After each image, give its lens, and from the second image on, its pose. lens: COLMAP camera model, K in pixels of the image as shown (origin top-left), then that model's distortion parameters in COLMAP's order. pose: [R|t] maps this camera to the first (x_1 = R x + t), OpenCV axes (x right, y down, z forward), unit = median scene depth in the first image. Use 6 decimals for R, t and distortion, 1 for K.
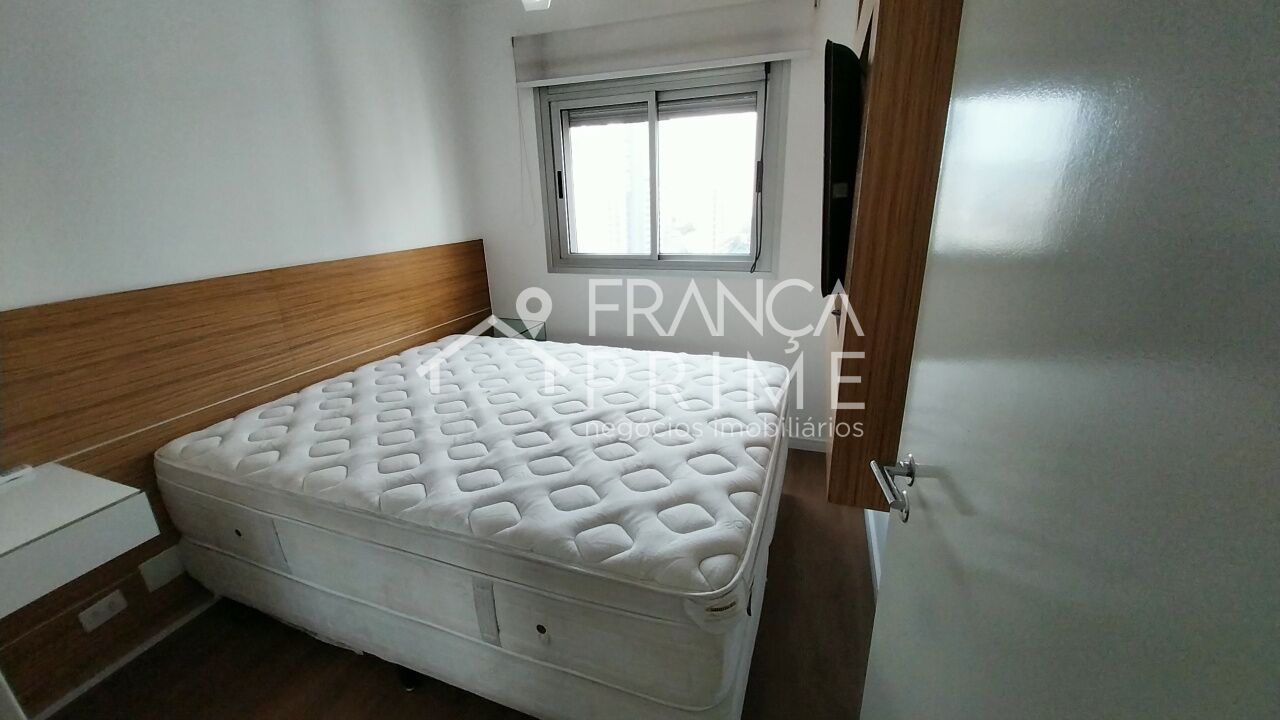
lens RADIAL K [[510.6, 0, 628.6], [0, 510.6, 355.0], [0, 0, 1]] dist [0.031694, -0.018897]
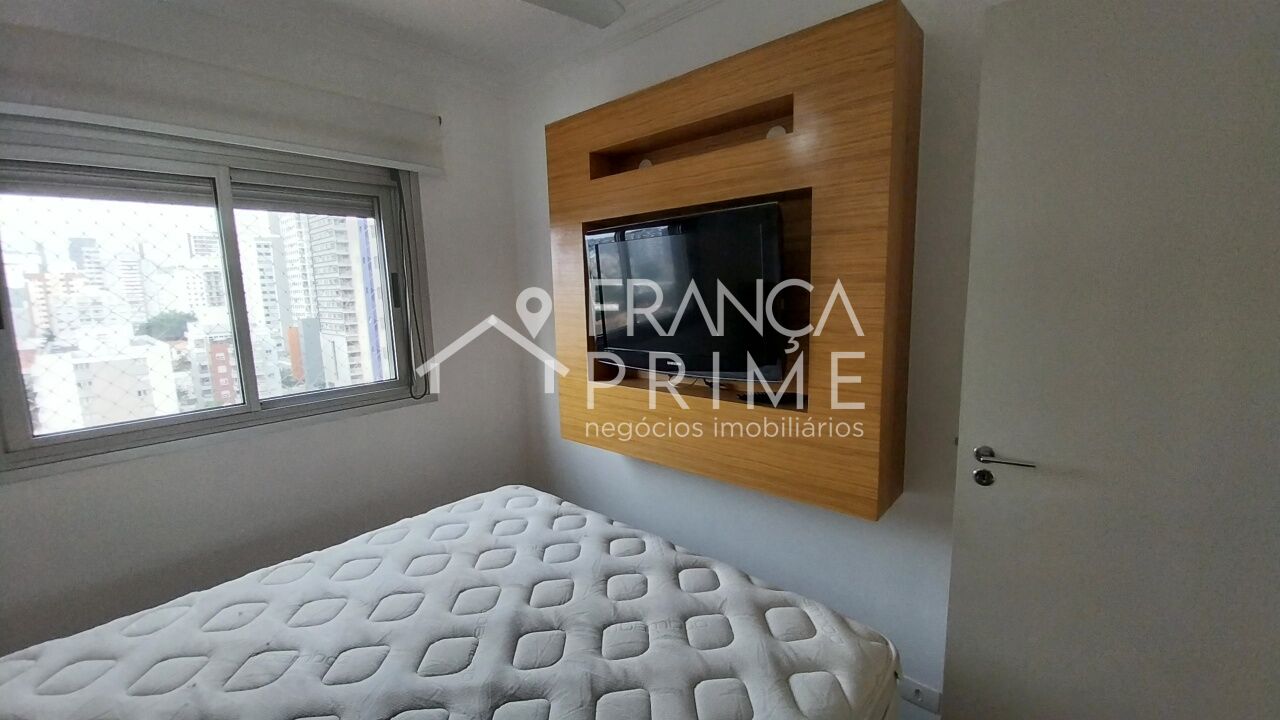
lens RADIAL K [[510.6, 0, 628.6], [0, 510.6, 355.0], [0, 0, 1]] dist [0.031694, -0.018897]
pose [[0.375852, -0.109634, 0.920172, -0.424990], [0.297258, 0.954766, -0.007662, -0.127883], [-0.877709, 0.276408, 0.391440, 0.367776]]
